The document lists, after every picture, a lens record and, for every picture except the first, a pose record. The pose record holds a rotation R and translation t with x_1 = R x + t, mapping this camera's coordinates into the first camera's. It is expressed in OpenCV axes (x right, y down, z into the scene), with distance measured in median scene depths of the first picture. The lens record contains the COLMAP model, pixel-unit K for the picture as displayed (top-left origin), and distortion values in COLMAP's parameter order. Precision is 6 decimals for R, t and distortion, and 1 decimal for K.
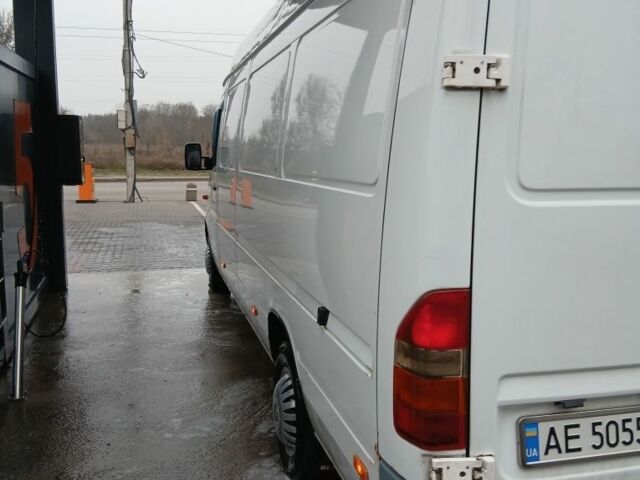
lens RADIAL K [[672.0, 0, 317.2], [0, 672.0, 238.9], [0, 0, 1]] dist [-0.001796, 0.000000]
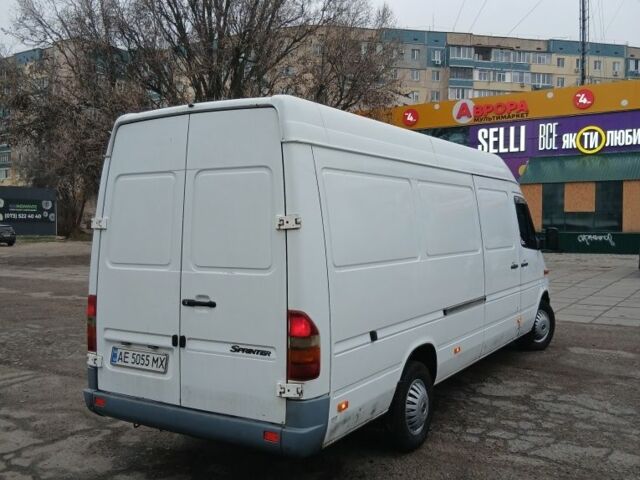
lens RADIAL K [[672.0, 0, 321.3], [0, 672.0, 239.2], [0, 0, 1]] dist [-0.001796, 0.000000]
pose [[0.681939, 0.015734, -0.731240, 2.836354], [-0.086928, 0.994426, -0.059671, -0.077894], [0.726225, 0.104257, 0.679505, -0.298025]]
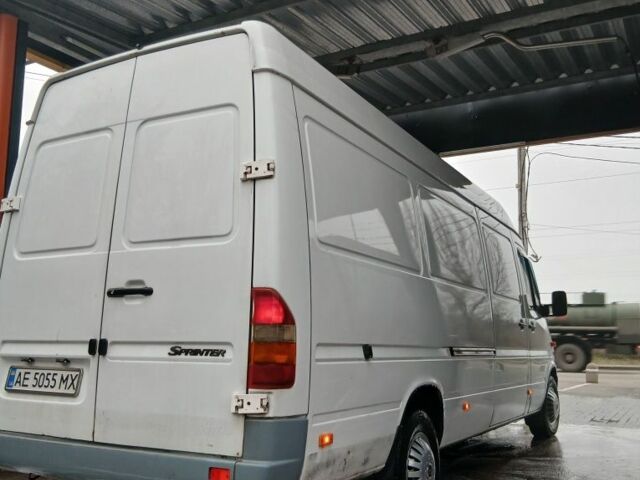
lens RADIAL K [[672.0, 0, 320.7], [0, 672.0, 238.2], [0, 0, 1]] dist [-0.001796, 0.000000]
pose [[0.712019, -0.103327, -0.694516, 2.352125], [-0.105667, 0.962081, -0.251464, 0.301260], [0.694163, 0.252435, 0.674102, 0.182884]]
